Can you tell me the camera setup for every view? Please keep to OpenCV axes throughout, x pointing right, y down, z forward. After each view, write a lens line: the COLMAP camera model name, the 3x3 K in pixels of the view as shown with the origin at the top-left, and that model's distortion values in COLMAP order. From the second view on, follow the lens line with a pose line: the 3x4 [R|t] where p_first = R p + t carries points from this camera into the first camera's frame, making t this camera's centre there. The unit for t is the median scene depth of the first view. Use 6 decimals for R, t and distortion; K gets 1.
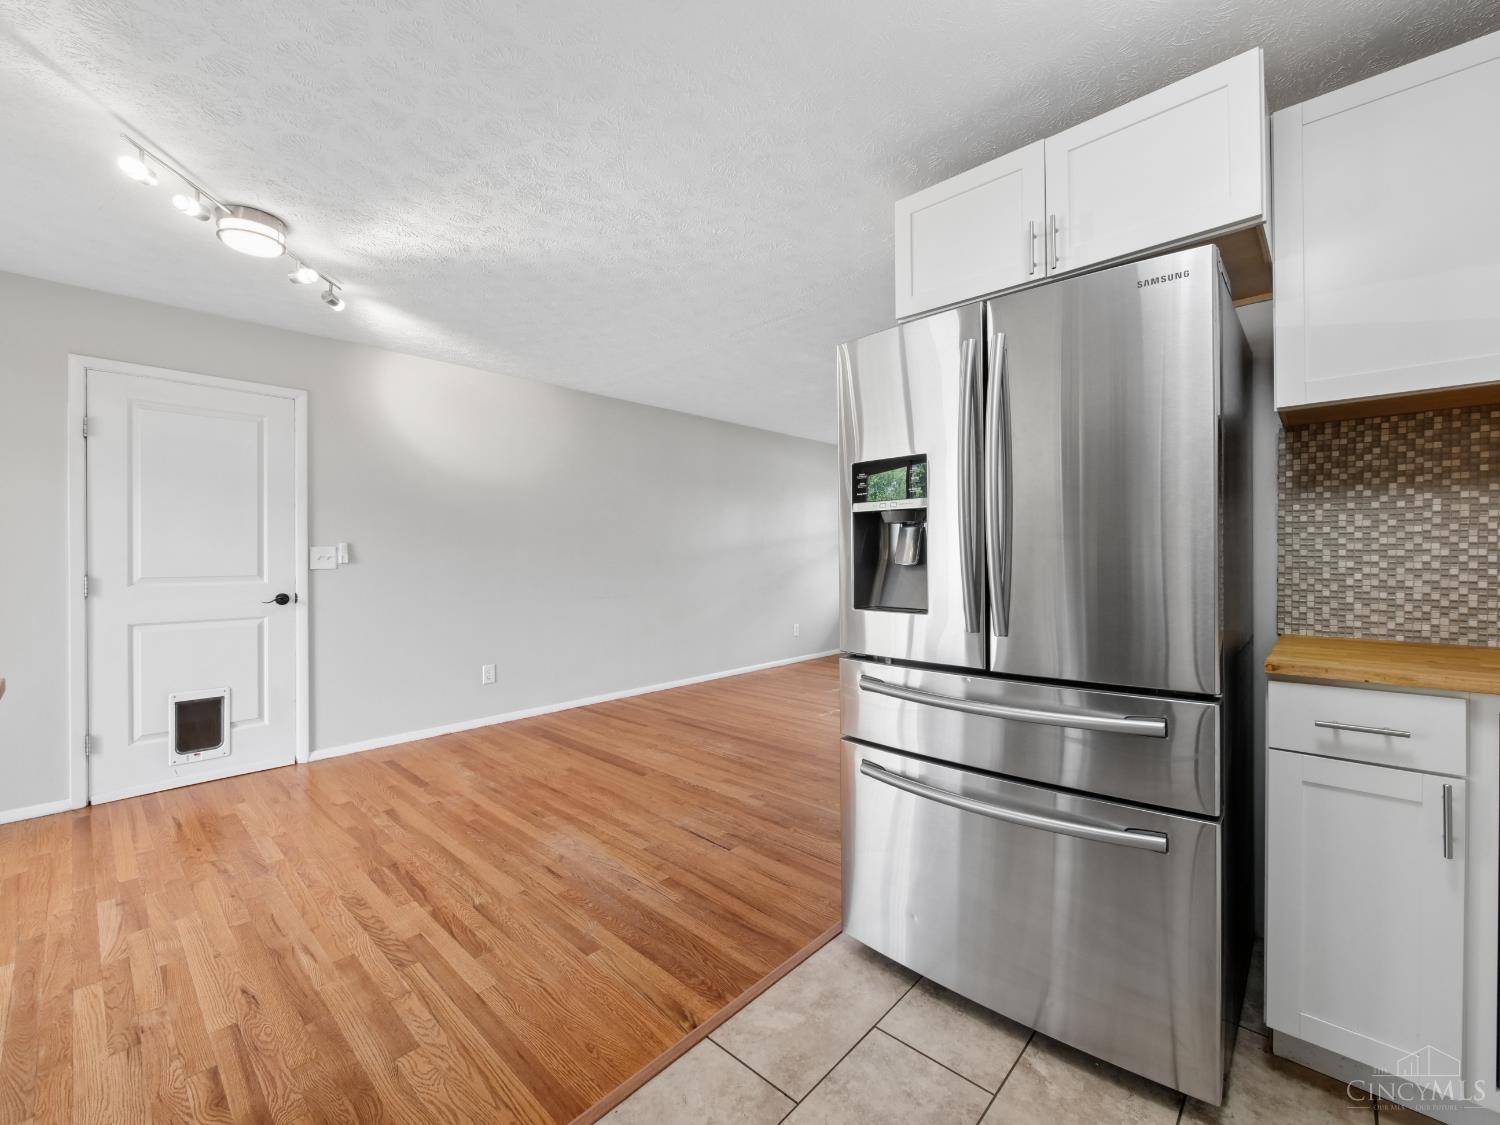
lens RADIAL K [[636.0, 0, 745.0], [0, 636.0, 555.2], [0, 0, 1]] dist [-0.003390, -0.000399]
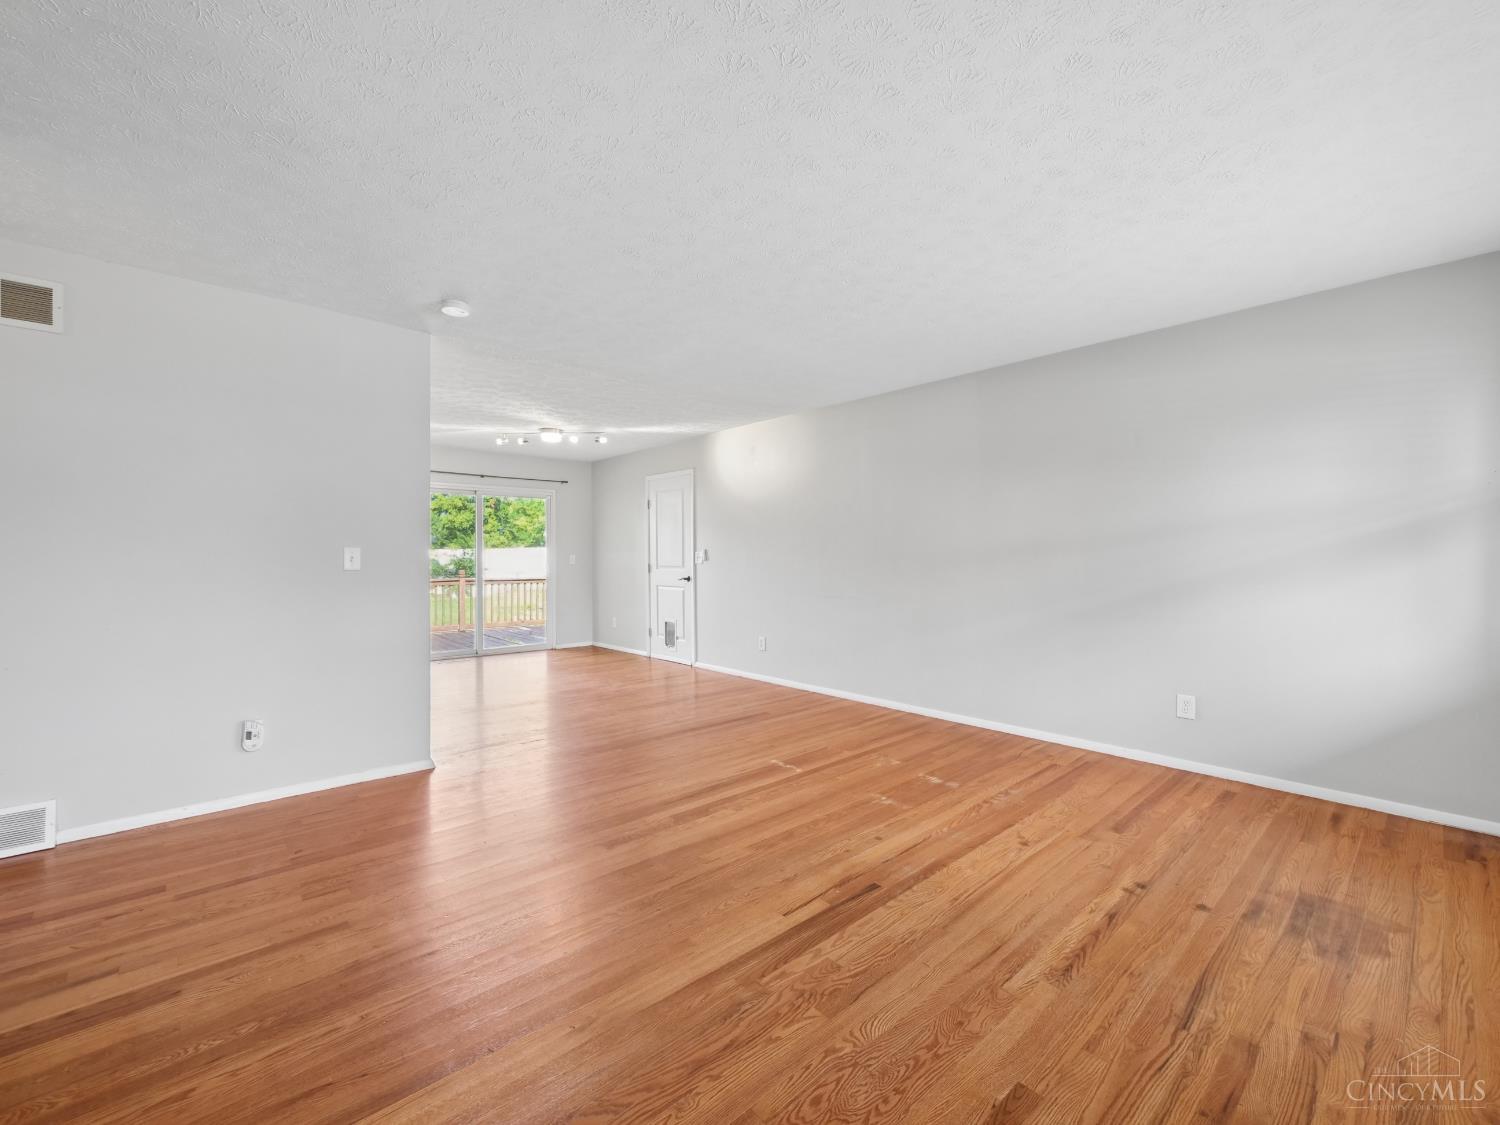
lens RADIAL K [[636.0, 0, 750.9], [0, 636.0, 557.1], [0, 0, 1]] dist [-0.003390, -0.000399]
pose [[-0.086113, 0.006426, -0.996265, 1.684183], [0.001175, 0.999979, 0.006348, -0.012187], [0.996285, -0.000624, -0.086118, 1.928413]]
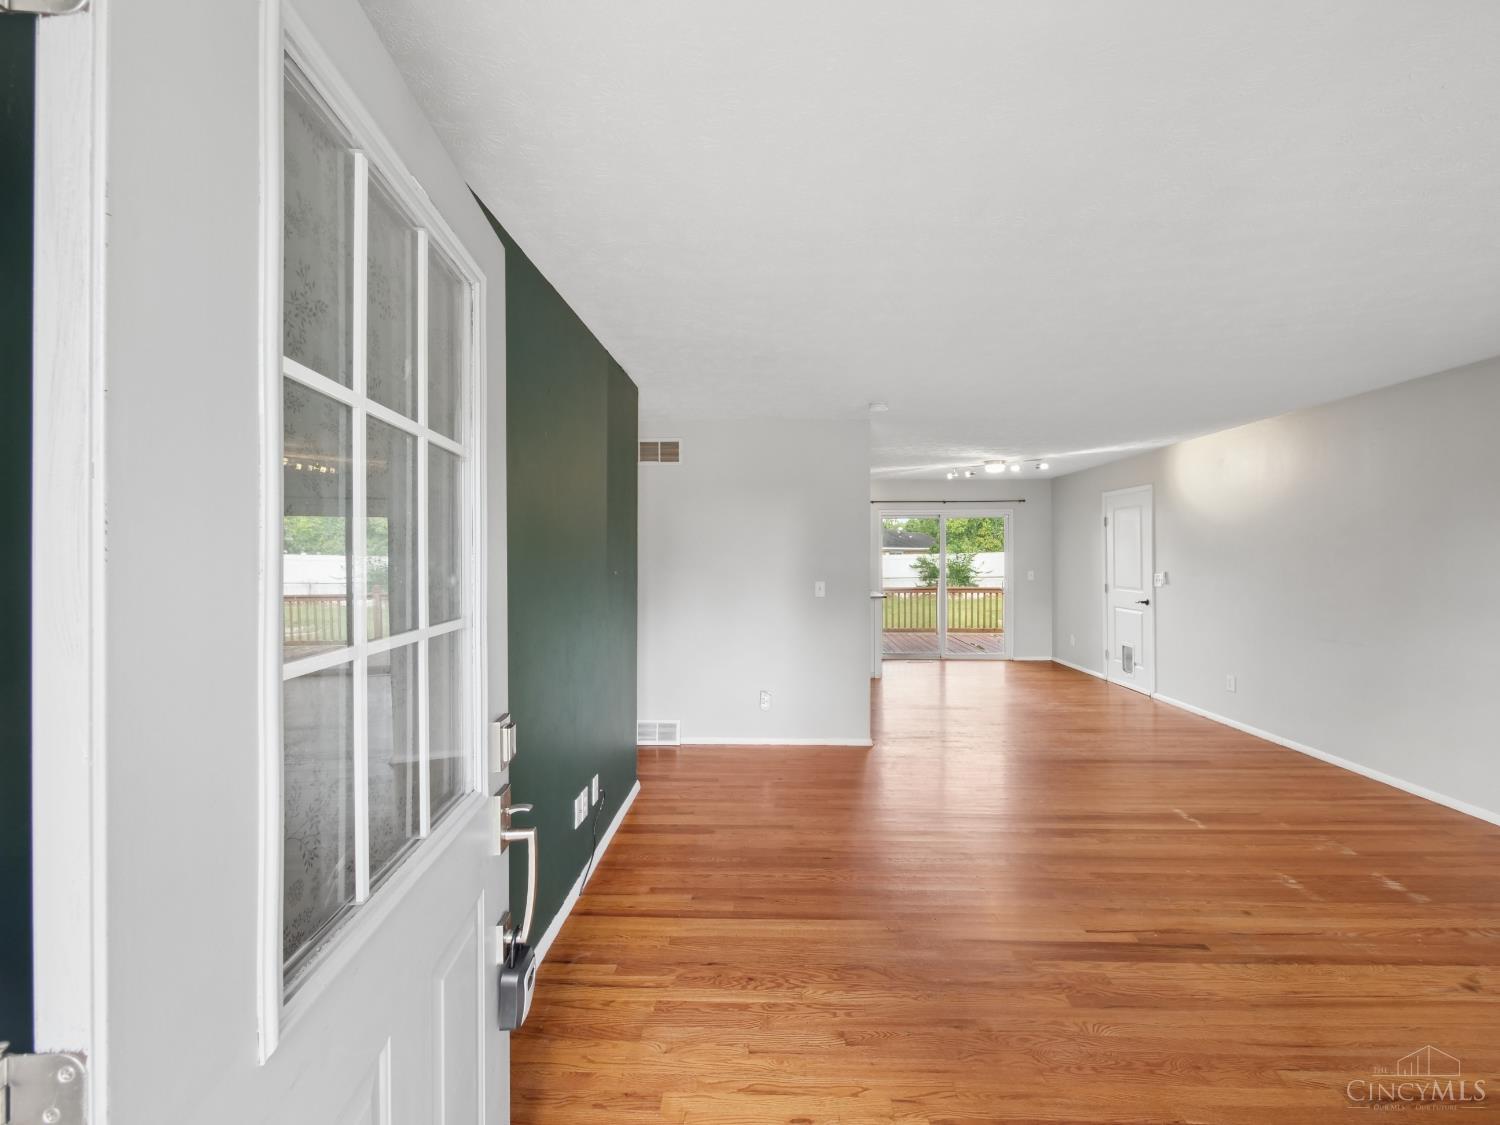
lens RADIAL K [[636.0, 0, 747.8], [0, 636.0, 558.4], [0, 0, 1]] dist [-0.003390, -0.000399]
pose [[-0.750413, 0.010954, -0.660879, 1.864038], [0.006371, 0.999936, 0.009339, -0.112147], [0.660939, 0.002797, -0.750434, 2.278484]]
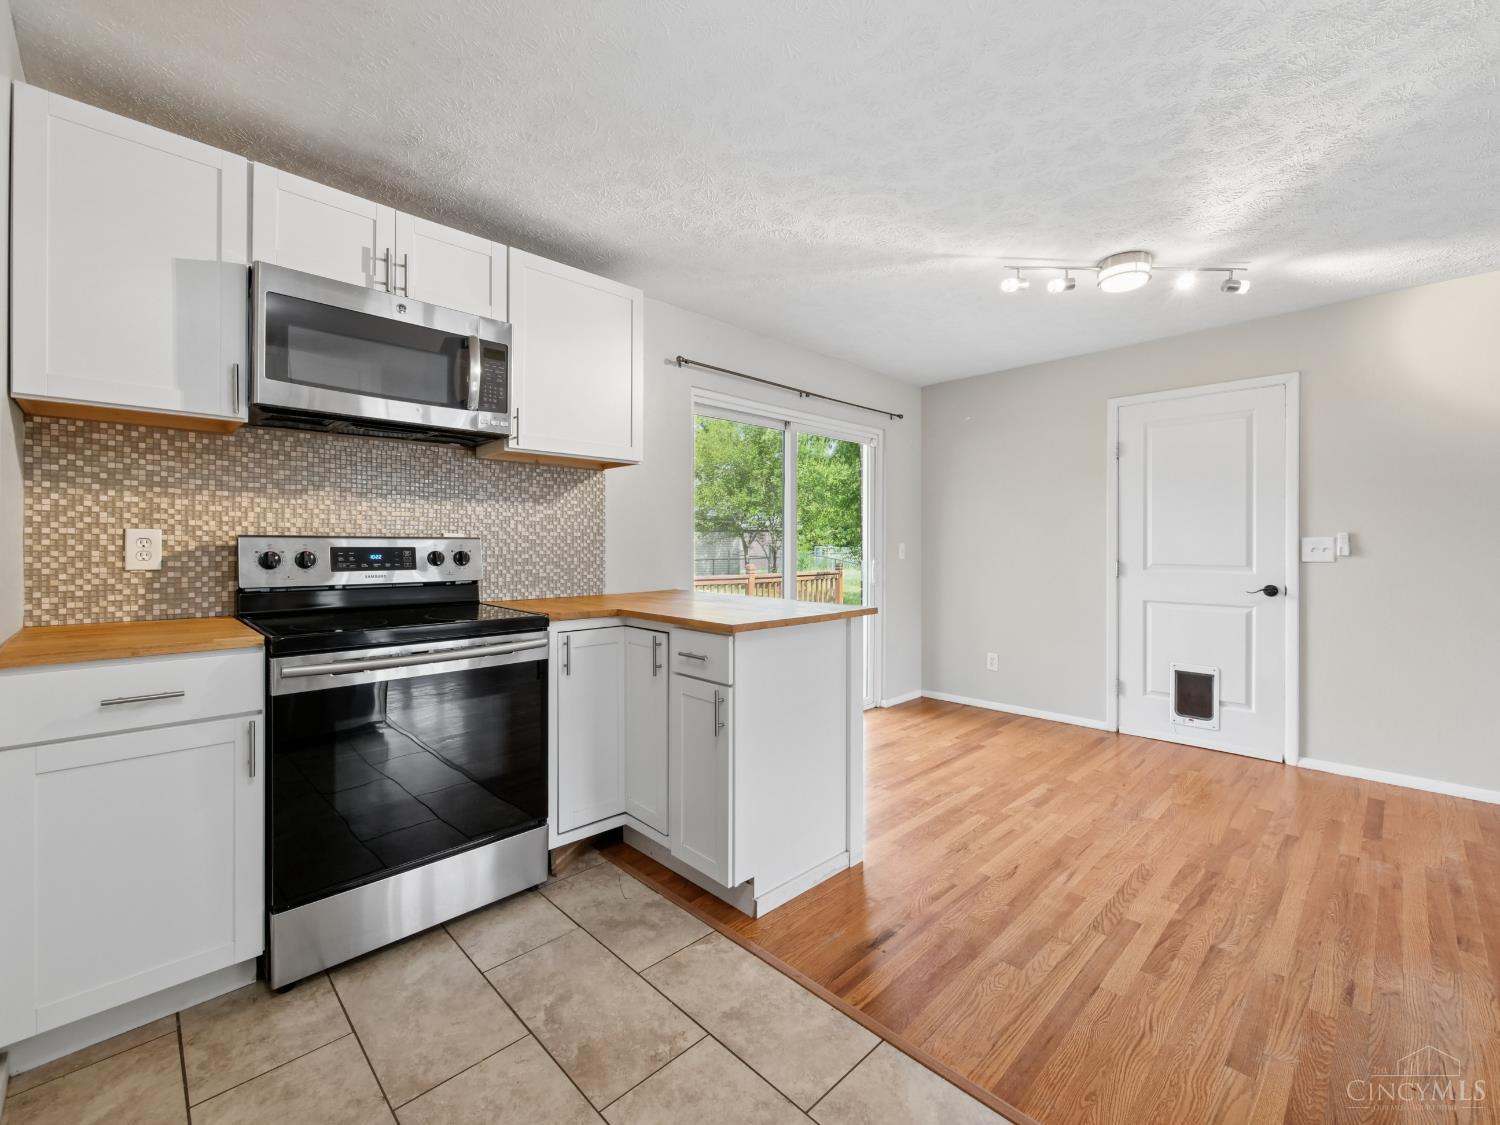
lens RADIAL K [[636.0, 0, 758.8], [0, 636.0, 548.1], [0, 0, 1]] dist [-0.003390, -0.000399]
pose [[-0.036055, 0.006859, -0.999326, 0.403489], [-0.003358, 0.999970, 0.006984, -0.002267], [0.999344, 0.003608, -0.036031, 0.341921]]
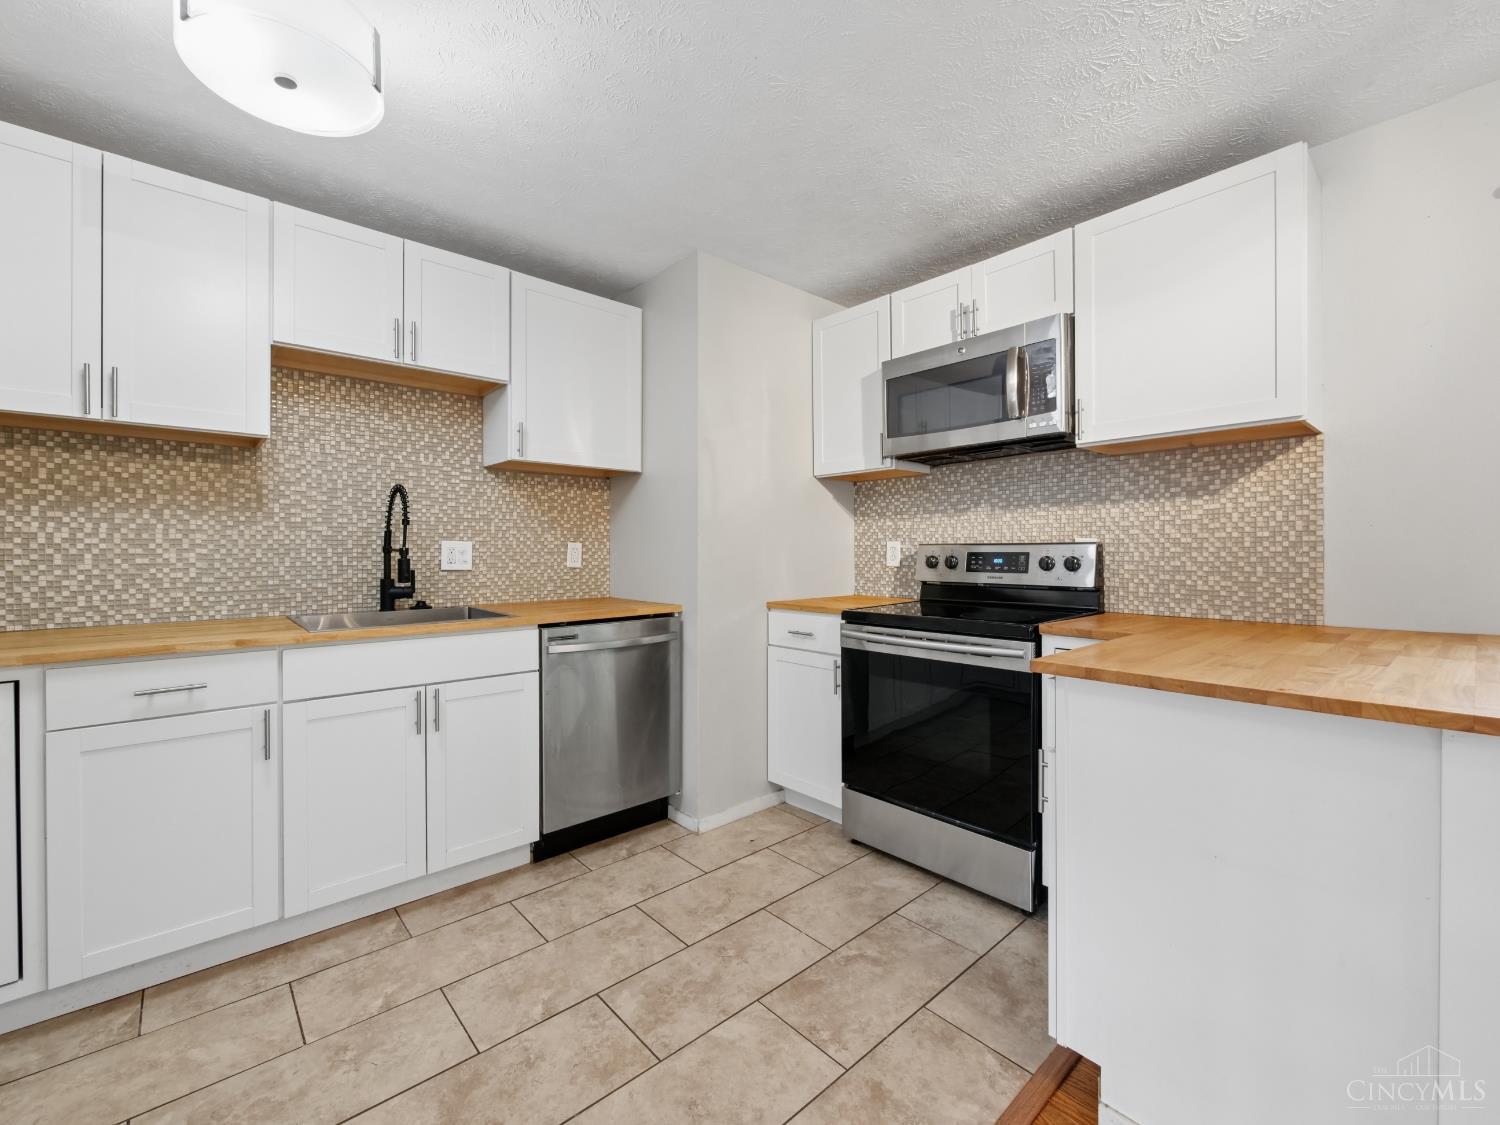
lens RADIAL K [[636.0, 0, 745.9], [0, 636.0, 553.4], [0, 0, 1]] dist [-0.003390, -0.000399]
pose [[-0.995166, 0.005116, 0.098074, -0.169939], [0.005451, 0.999980, 0.003153, 0.000632], [-0.098056, 0.003673, -0.995174, 0.852052]]
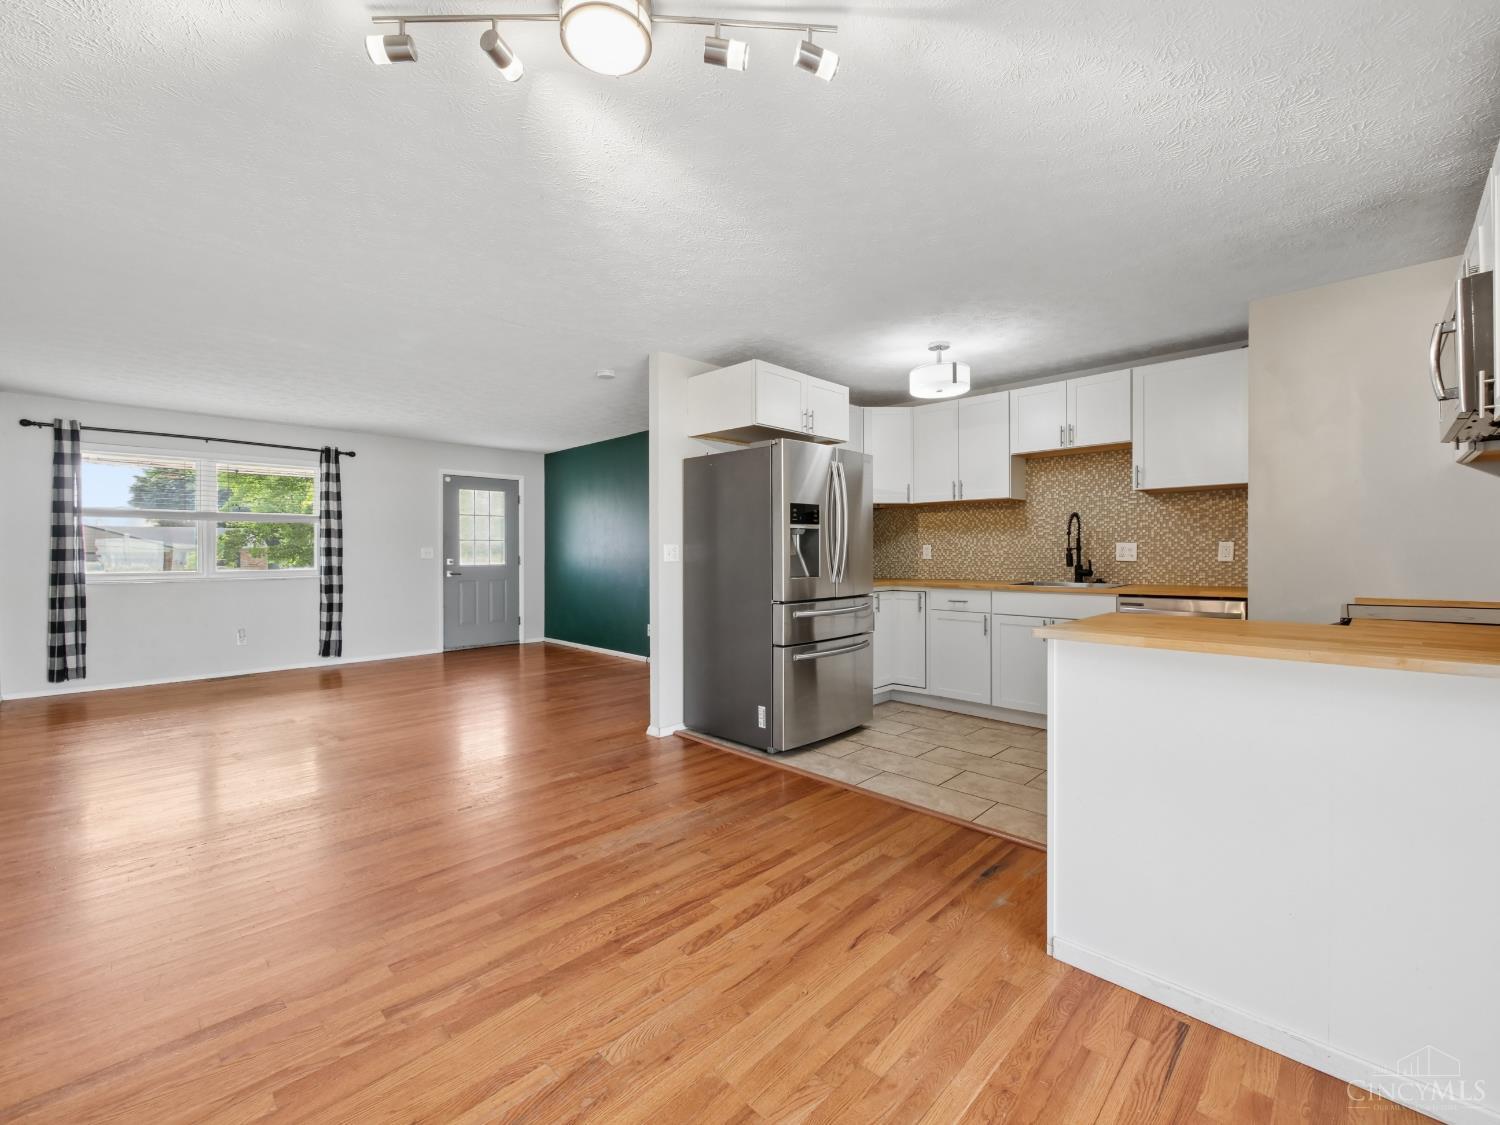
lens RADIAL K [[636.0, 0, 755.0], [0, 636.0, 555.5], [0, 0, 1]] dist [-0.003390, -0.000399]
pose [[0.016526, -0.001893, 0.999862, -1.303890], [0.004044, 0.999990, 0.001827, 0.007649], [-0.999855, 0.004014, 0.016533, 0.792907]]
